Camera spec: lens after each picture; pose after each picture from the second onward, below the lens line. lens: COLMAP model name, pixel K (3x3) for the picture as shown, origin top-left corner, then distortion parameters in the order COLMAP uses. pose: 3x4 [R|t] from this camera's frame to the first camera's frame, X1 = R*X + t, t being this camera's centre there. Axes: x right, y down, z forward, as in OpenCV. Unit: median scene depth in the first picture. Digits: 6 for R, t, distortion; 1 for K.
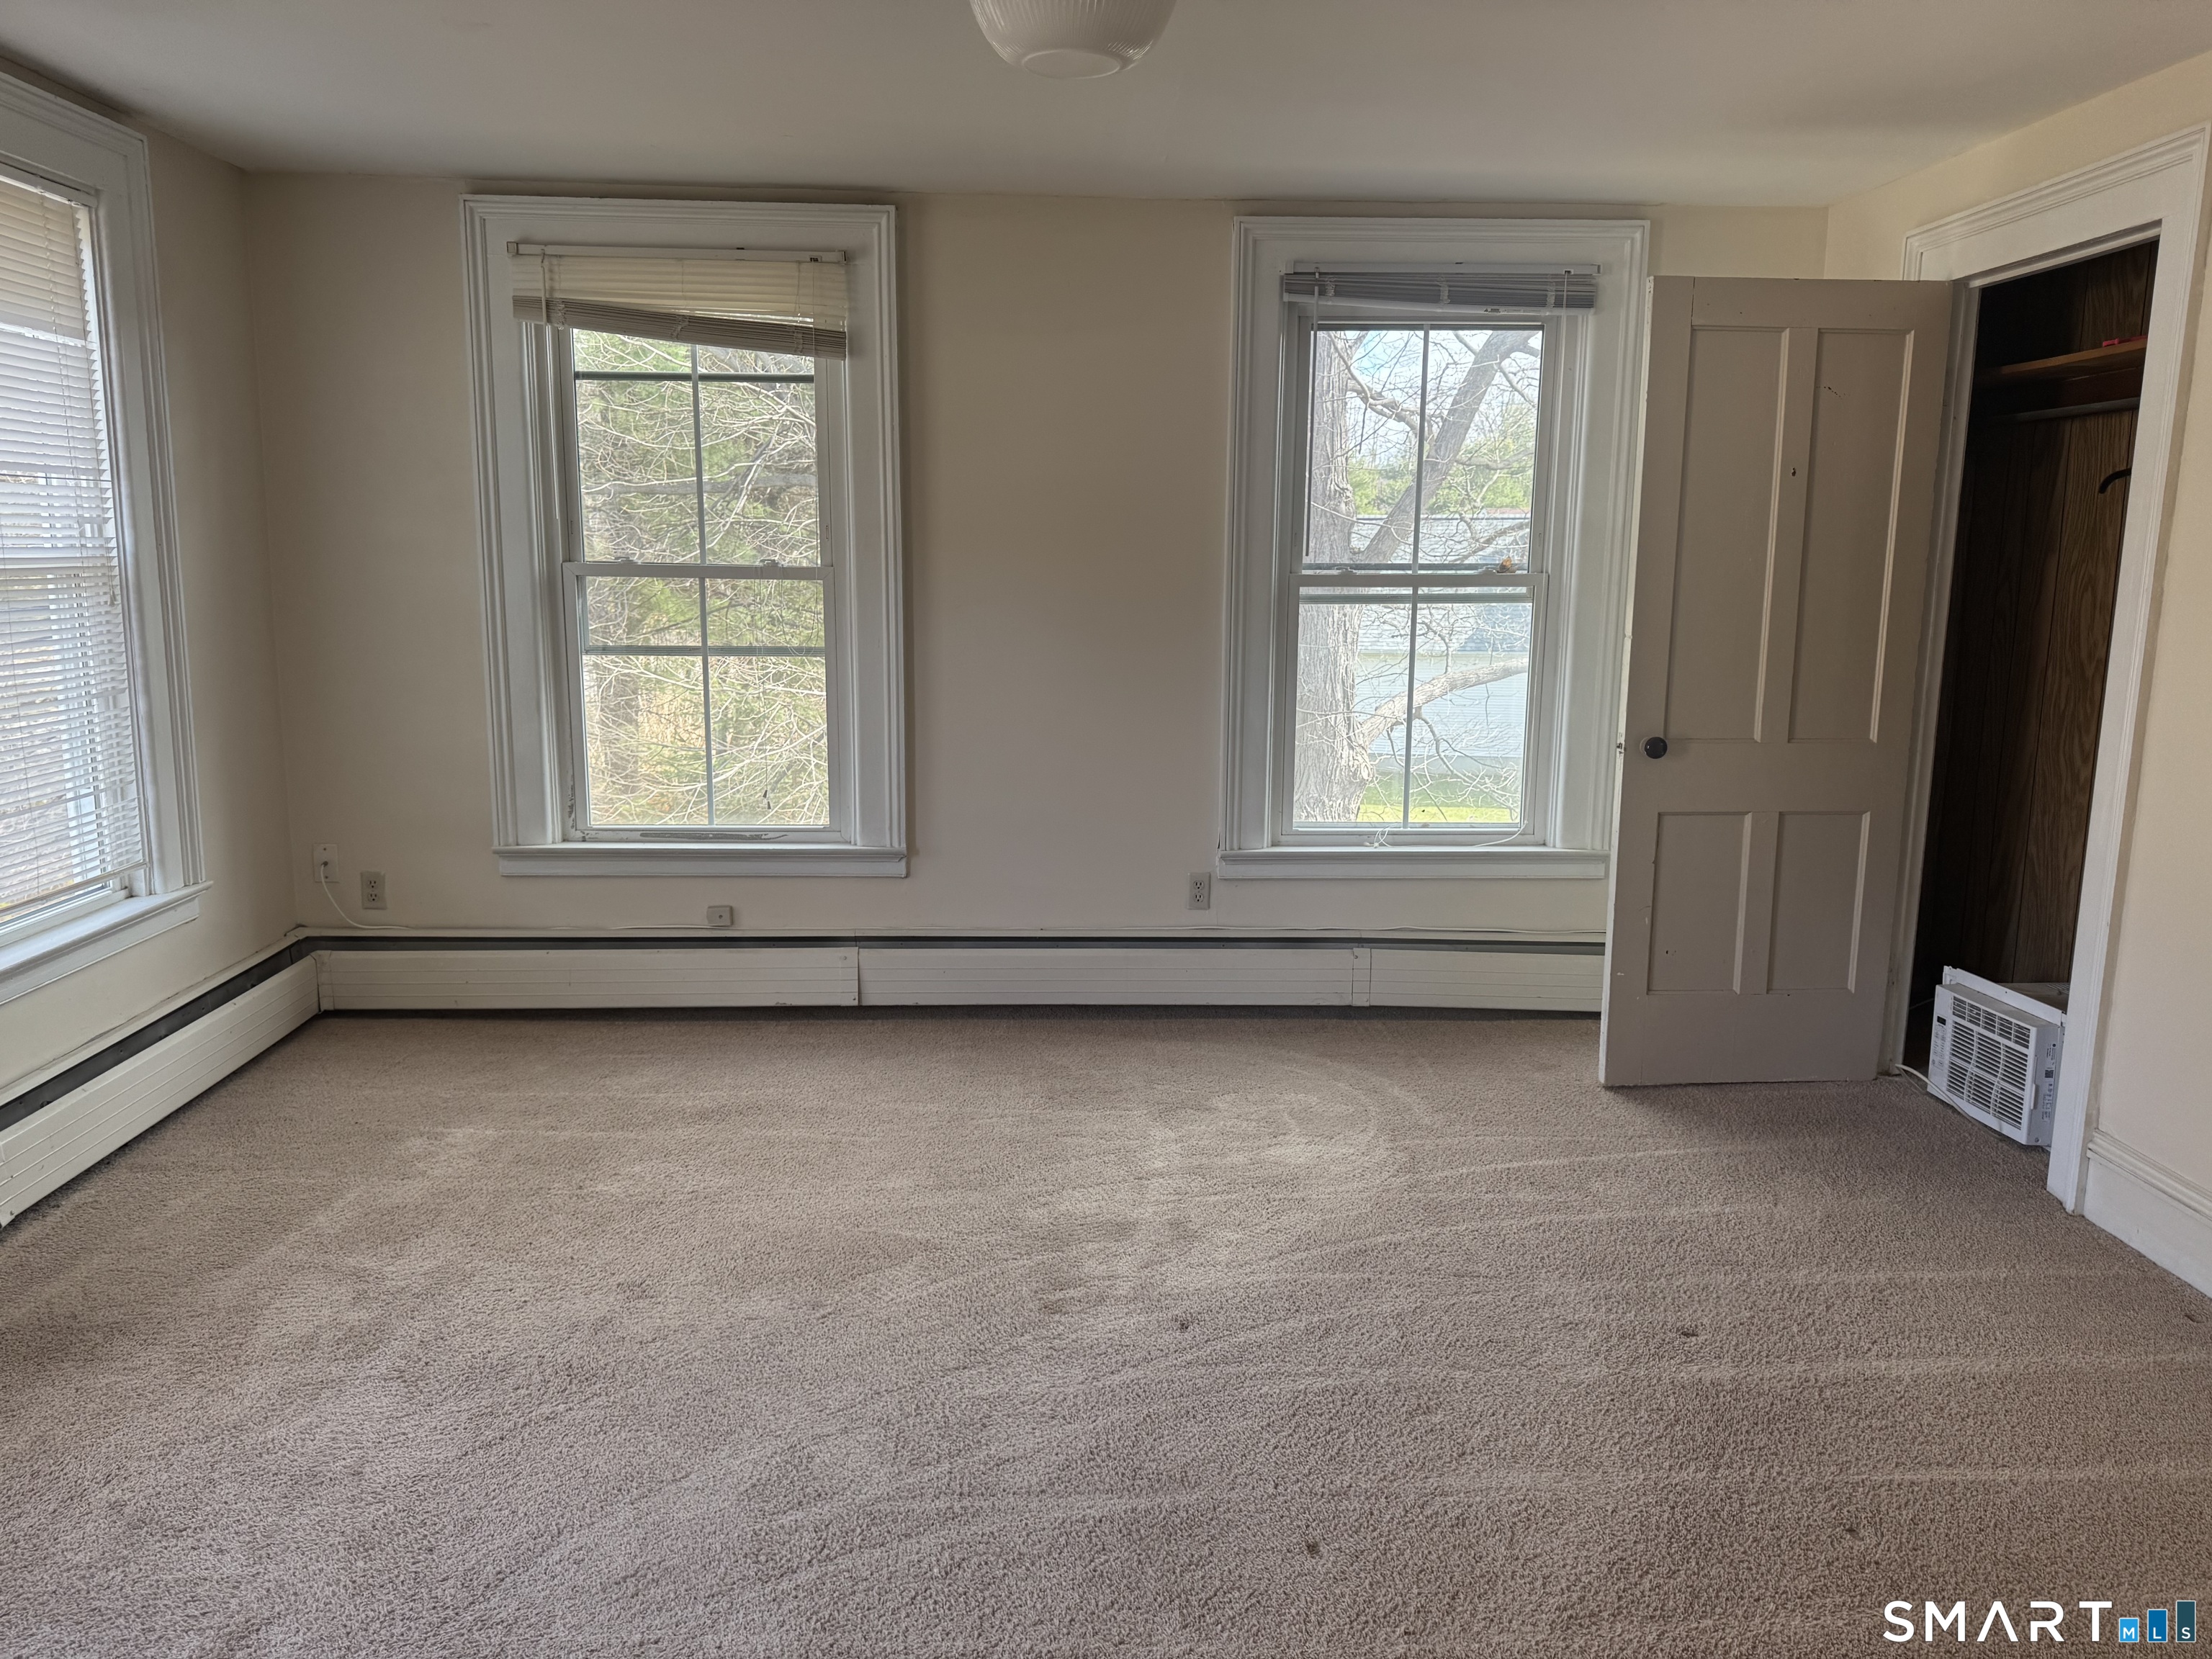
lens RADIAL K [[1536.5, 0, 1112.3], [0, 1536.5, 823.7], [0, 0, 1]] dist [0.087659, -0.113591]
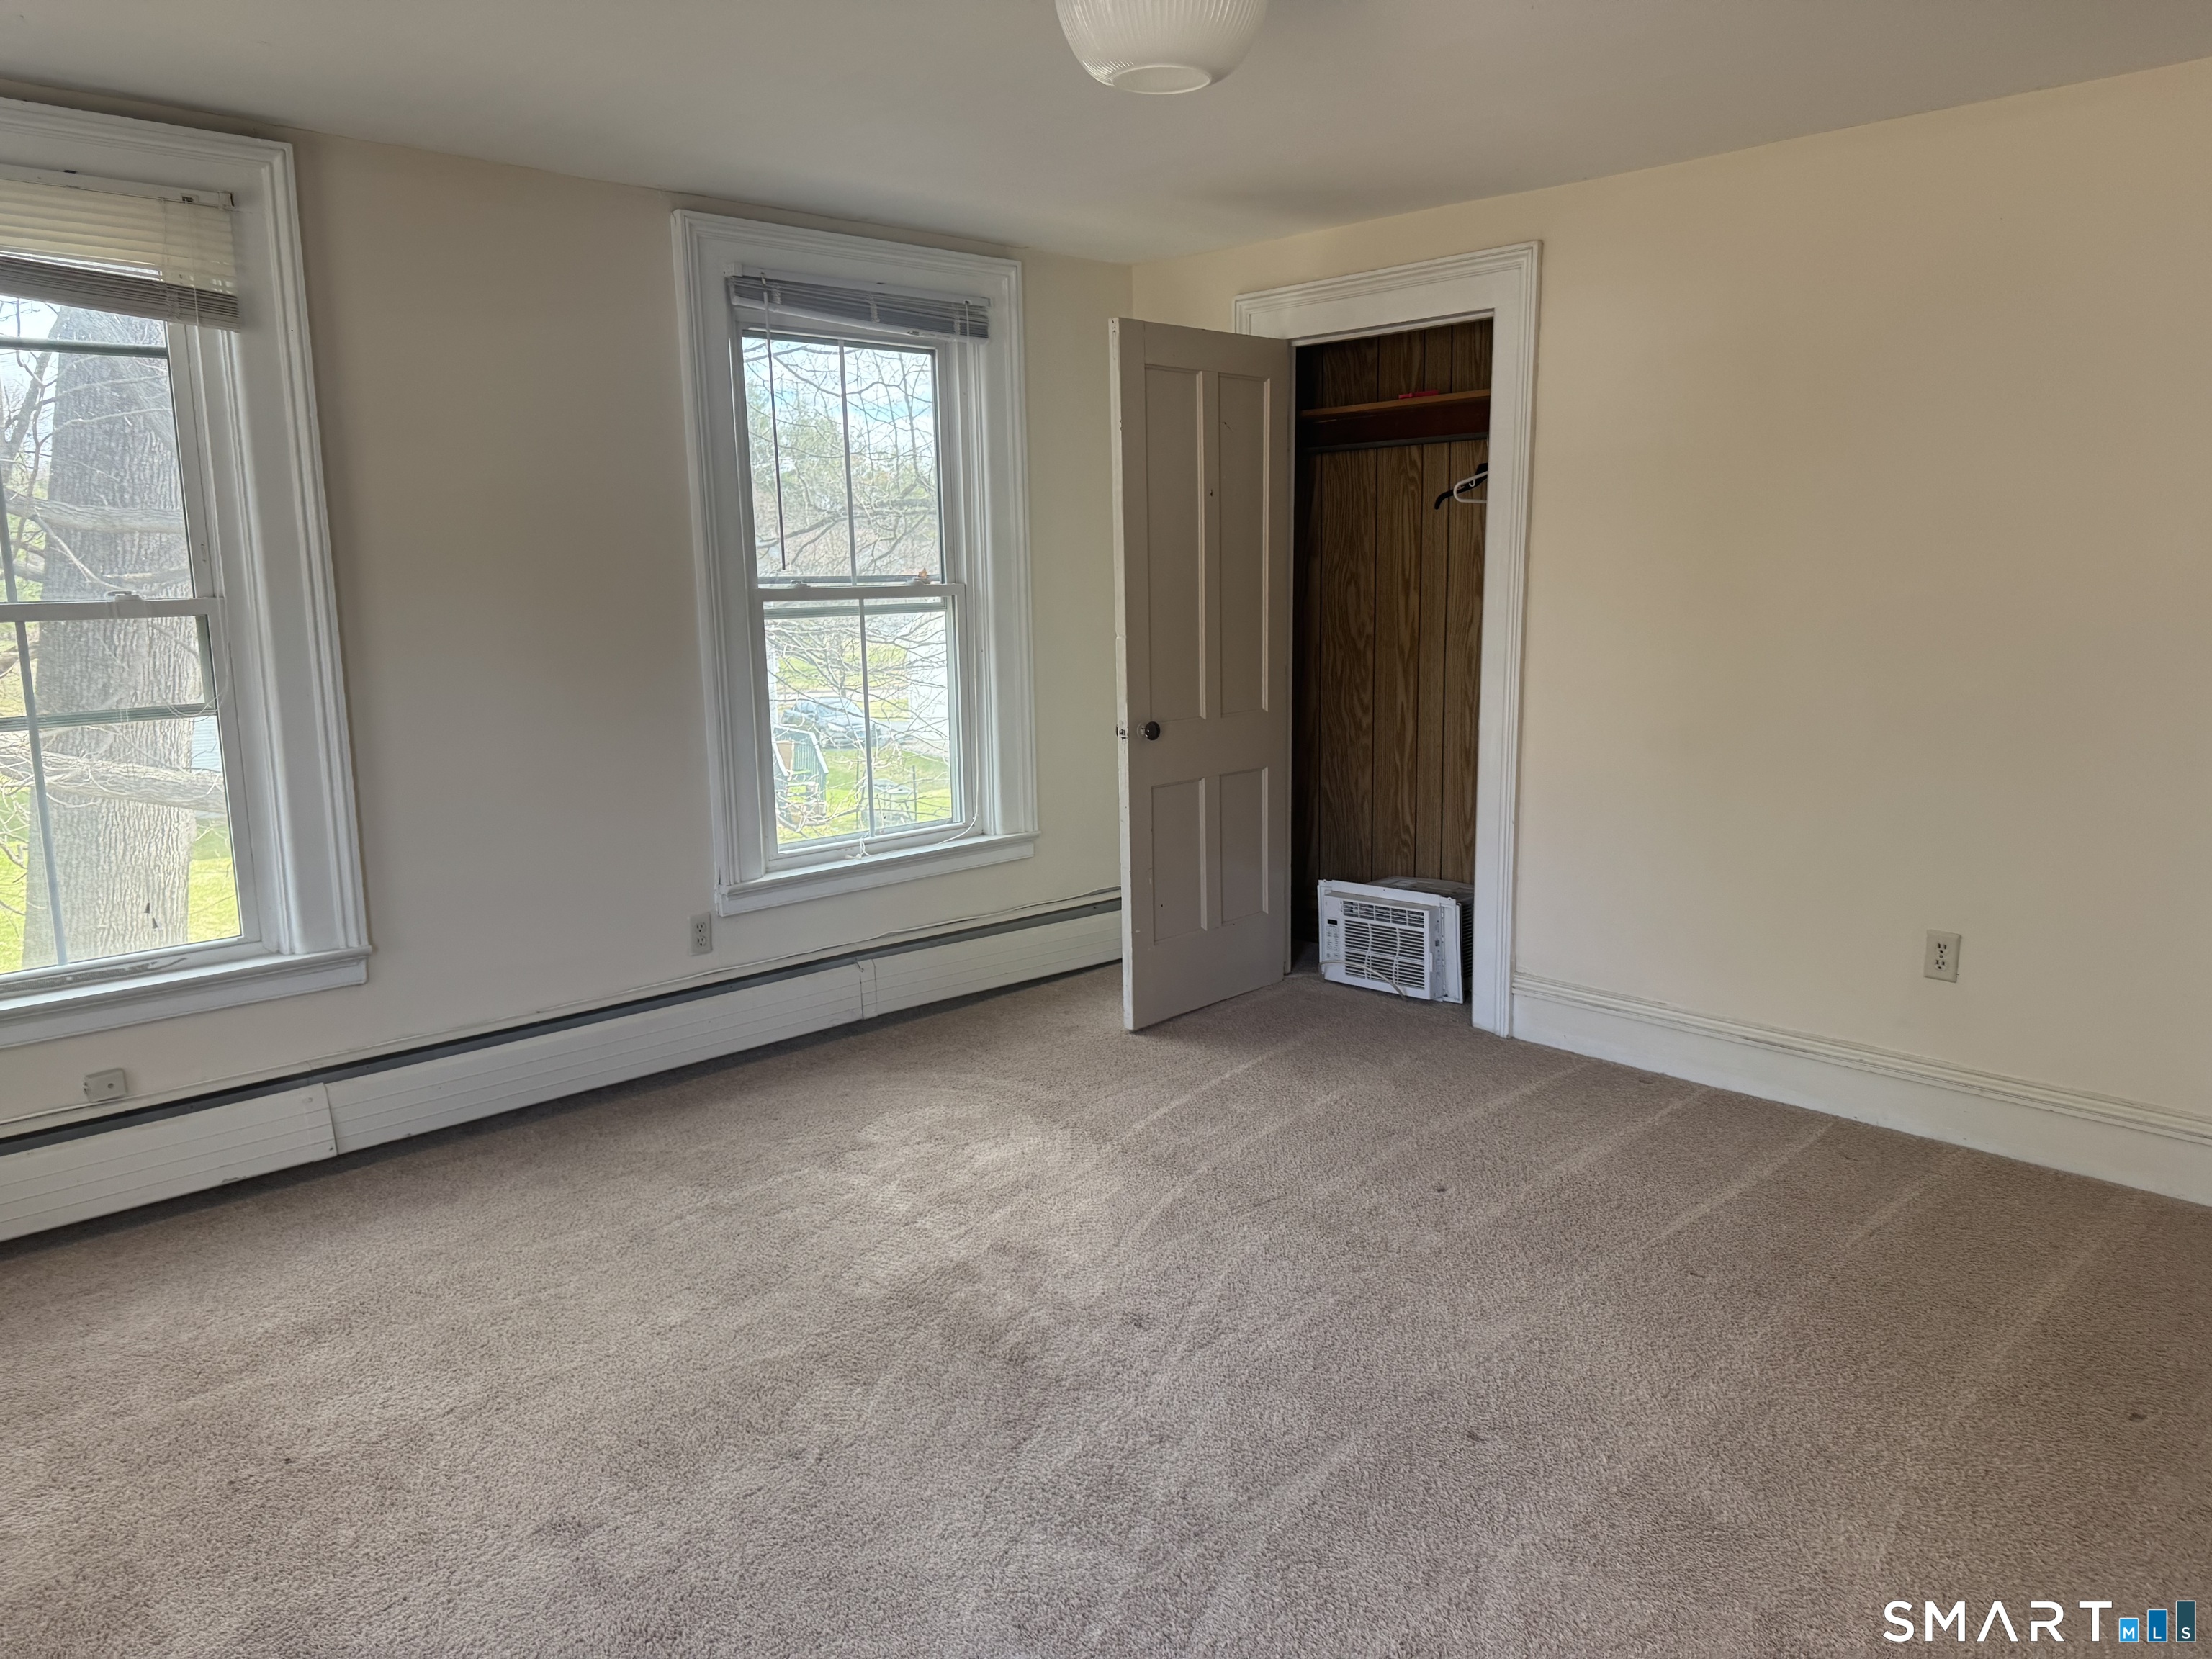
lens RADIAL K [[1531.2, 0, 1087.3], [0, 1531.2, 821.8], [0, 0, 1]] dist [0.105161, -0.157880]
pose [[0.753848, -0.130449, 0.643970, -0.377523], [0.136937, 0.989764, 0.040195, -0.030064], [-0.642621, 0.057883, 0.763994, 0.148000]]
